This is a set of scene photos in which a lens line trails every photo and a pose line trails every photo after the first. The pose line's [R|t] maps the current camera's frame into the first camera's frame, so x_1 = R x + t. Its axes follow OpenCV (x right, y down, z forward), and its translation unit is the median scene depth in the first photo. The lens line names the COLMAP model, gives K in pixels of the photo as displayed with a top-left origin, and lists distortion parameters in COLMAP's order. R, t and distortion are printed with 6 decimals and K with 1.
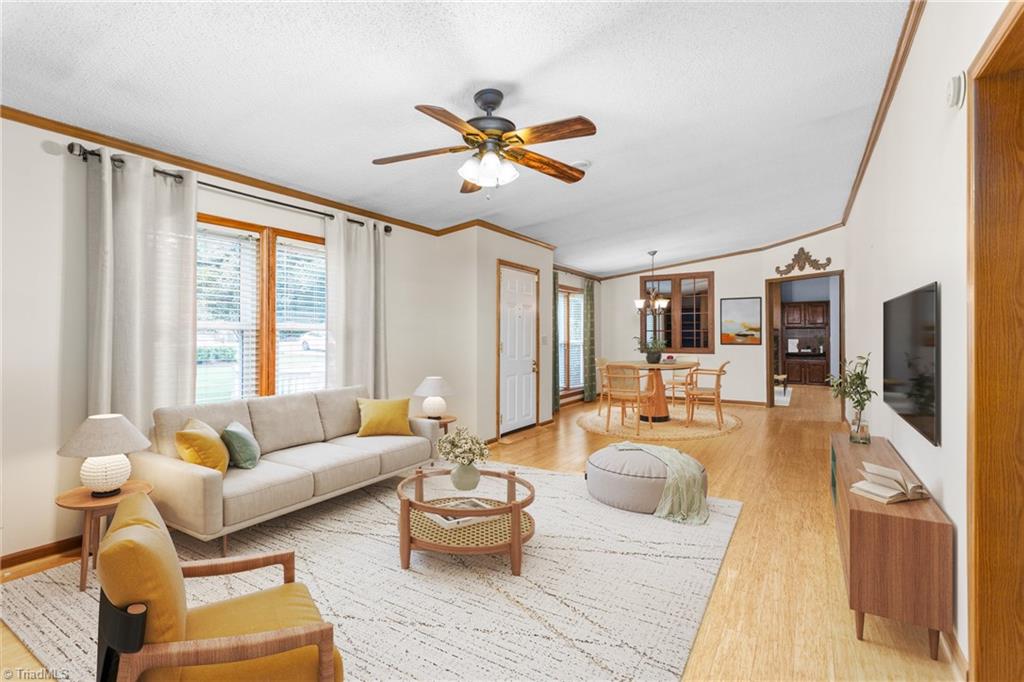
lens RADIAL K [[488.6, 0, 501.2], [0, 488.6, 338.0], [0, 0, 1]] dist [-0.000639, -0.000734]
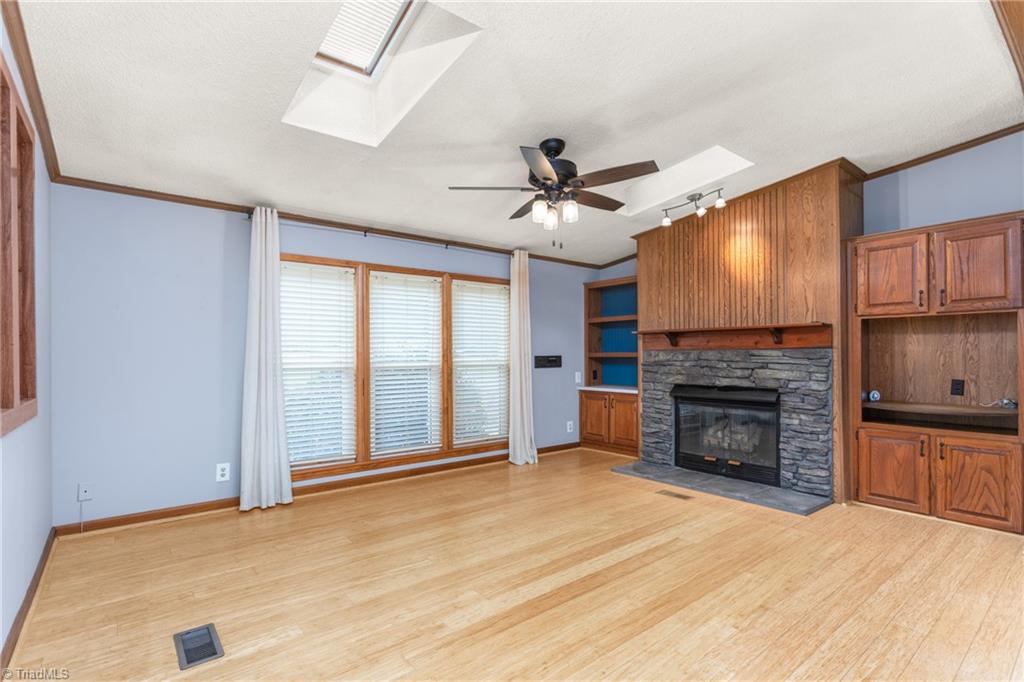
lens RADIAL K [[488.6, 0, 517.3], [0, 488.6, 354.1], [0, 0, 1]] dist [-0.000639, -0.000734]
pose [[0.943607, -0.004446, -0.331038, 0.757690], [0.006079, 0.999974, 0.003896, -0.003796], [0.331012, -0.005688, 0.943609, 1.004094]]
